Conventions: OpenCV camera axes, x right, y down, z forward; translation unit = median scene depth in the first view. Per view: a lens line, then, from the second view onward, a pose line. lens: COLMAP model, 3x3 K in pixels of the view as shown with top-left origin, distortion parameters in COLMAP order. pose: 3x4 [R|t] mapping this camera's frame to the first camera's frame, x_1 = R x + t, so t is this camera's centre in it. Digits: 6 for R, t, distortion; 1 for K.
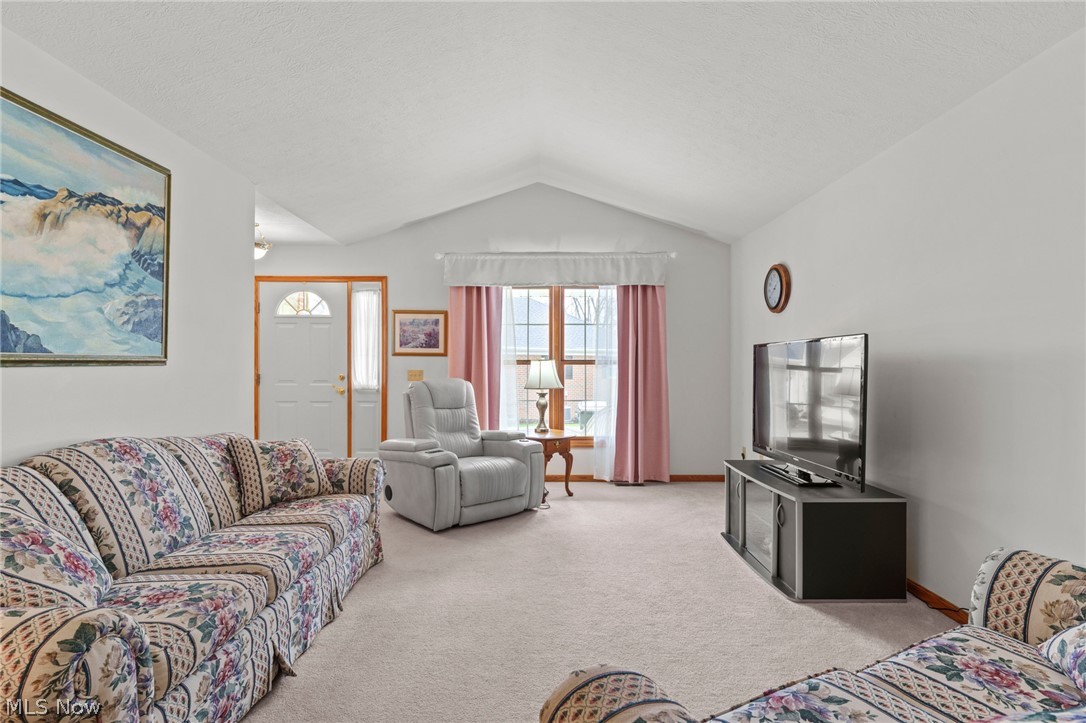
lens RADIAL K [[526.3, 0, 542.8], [0, 526.3, 367.3], [0, 0, 1]] dist [0.000709, 0.001084]
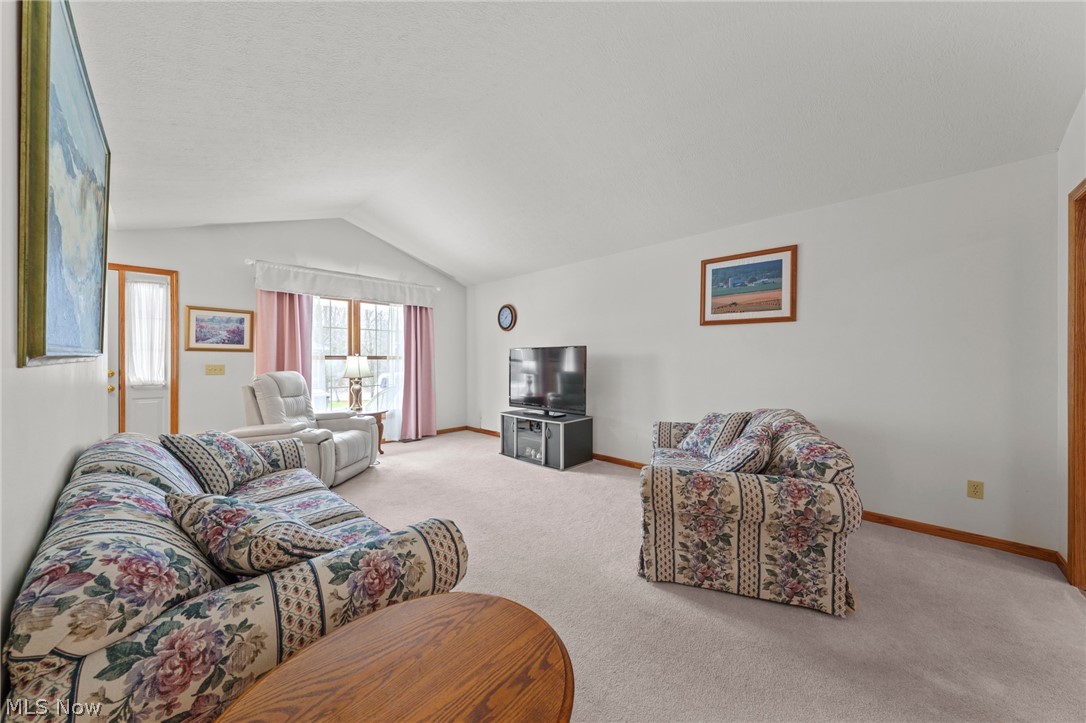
lens RADIAL K [[386.8, 0, 539.9], [0, 386.8, 363.1], [0, 0, 1]] dist [-0.002729, -0.000033]
pose [[0.684864, -0.008104, 0.728626, -0.374922], [0.003496, 0.999963, 0.007836, -0.001782], [-0.728663, -0.002819, 0.684867, -0.002768]]
